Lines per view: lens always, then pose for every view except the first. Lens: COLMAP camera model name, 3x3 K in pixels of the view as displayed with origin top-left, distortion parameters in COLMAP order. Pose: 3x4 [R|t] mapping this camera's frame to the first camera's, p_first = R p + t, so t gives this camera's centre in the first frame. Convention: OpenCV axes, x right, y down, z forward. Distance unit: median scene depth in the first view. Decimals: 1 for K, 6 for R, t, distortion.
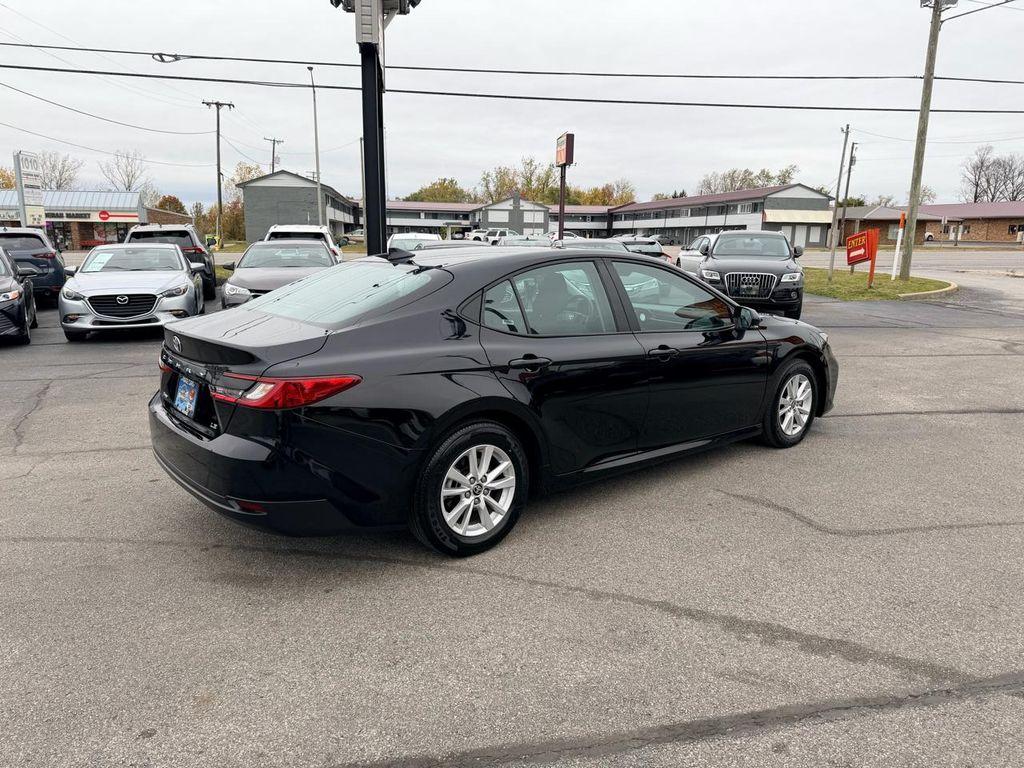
lens RADIAL K [[717.6, 0, 516.5], [0, 717.6, 380.7], [0, 0, 1]] dist [0.096683, -0.145689]
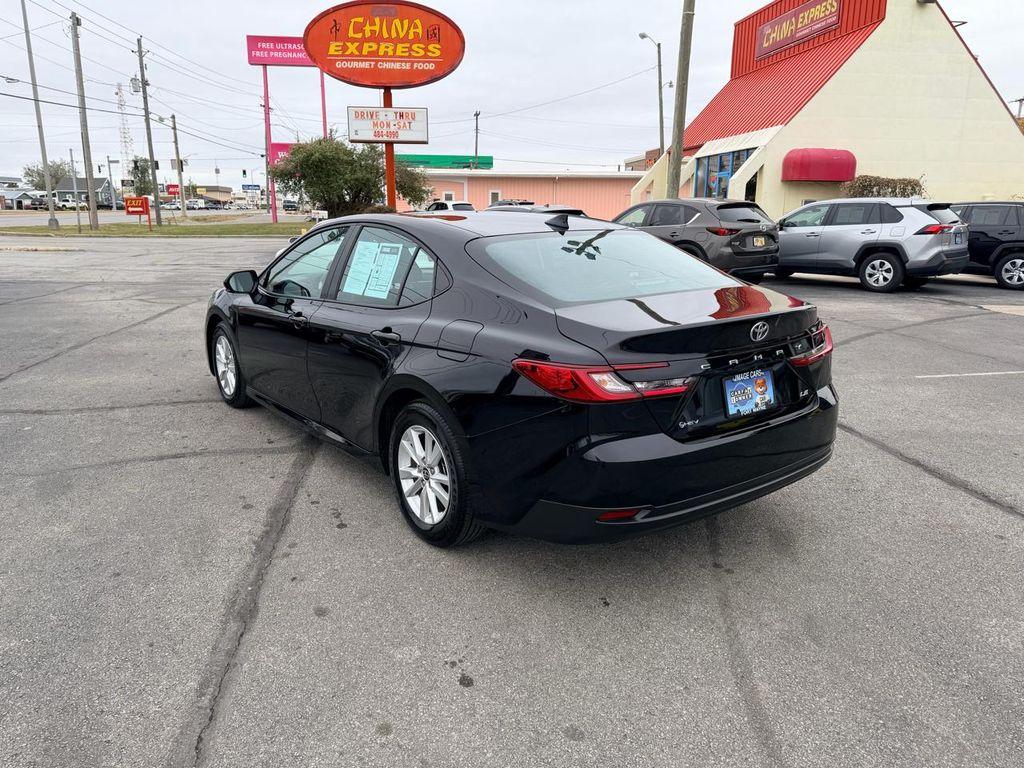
lens RADIAL K [[715.3, 0, 511.3], [0, 715.3, 381.6], [0, 0, 1]] dist [0.033607, -0.055357]
pose [[0.043612, -0.243913, 0.968816, -0.210743], [0.197659, 0.952676, 0.230952, -0.039479], [-0.979300, 0.181423, 0.089760, 0.199143]]
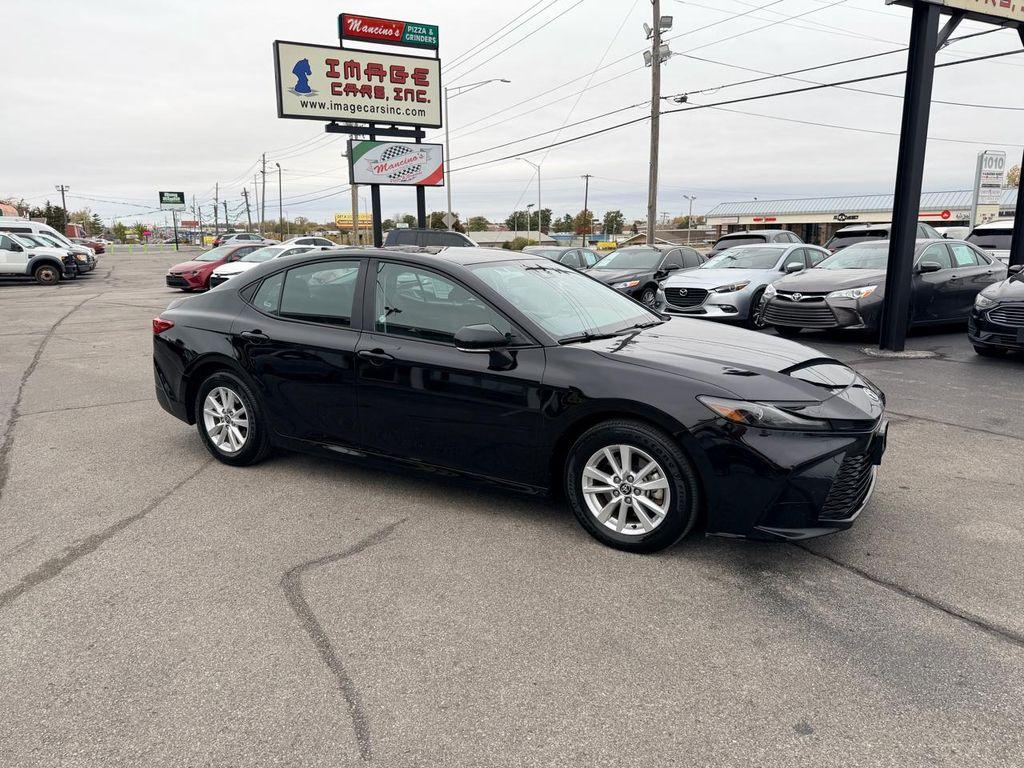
lens RADIAL K [[721.2, 0, 506.6], [0, 721.2, 386.4], [0, 0, 1]] dist [0.063178, -0.099529]
pose [[0.325927, 0.181644, -0.927781, 0.242669], [-0.173238, 0.976226, 0.130270, -0.032359], [0.929387, 0.118269, 0.349646, 0.170017]]
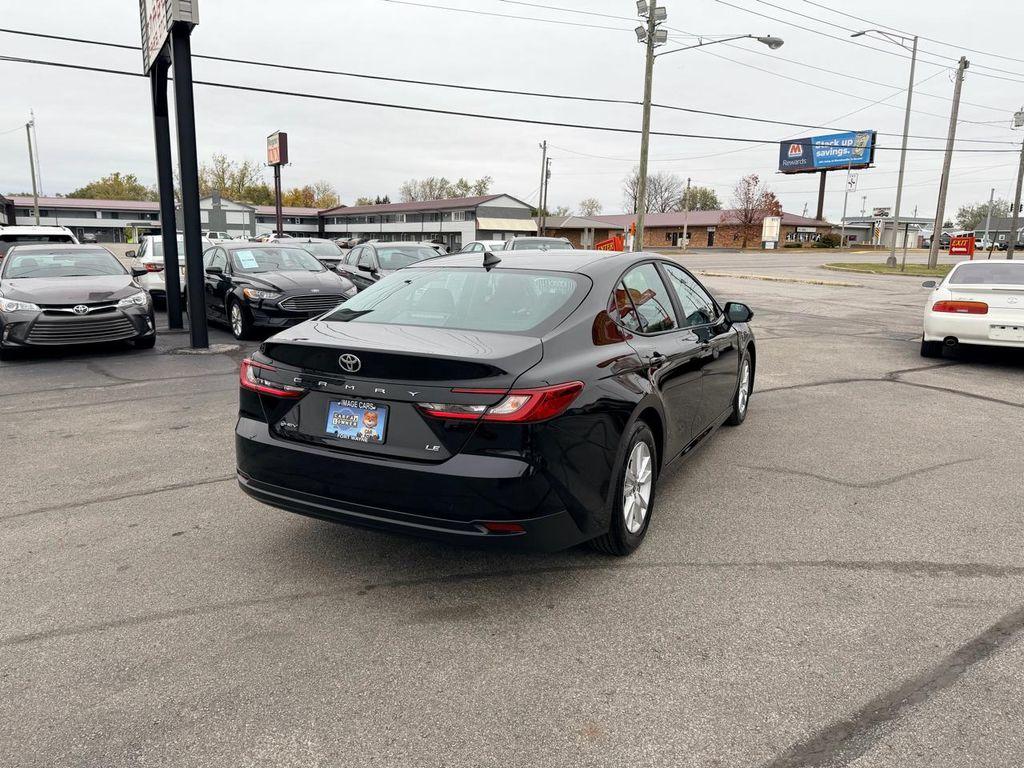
lens RADIAL K [[717.6, 0, 516.5], [0, 717.6, 380.7], [0, 0, 1]] dist [0.096683, -0.145689]
pose [[0.920452, -0.071424, 0.384274, -0.101009], [0.073760, 0.997238, 0.008676, -0.003464], [-0.383833, 0.020358, 0.923178, 0.019146]]
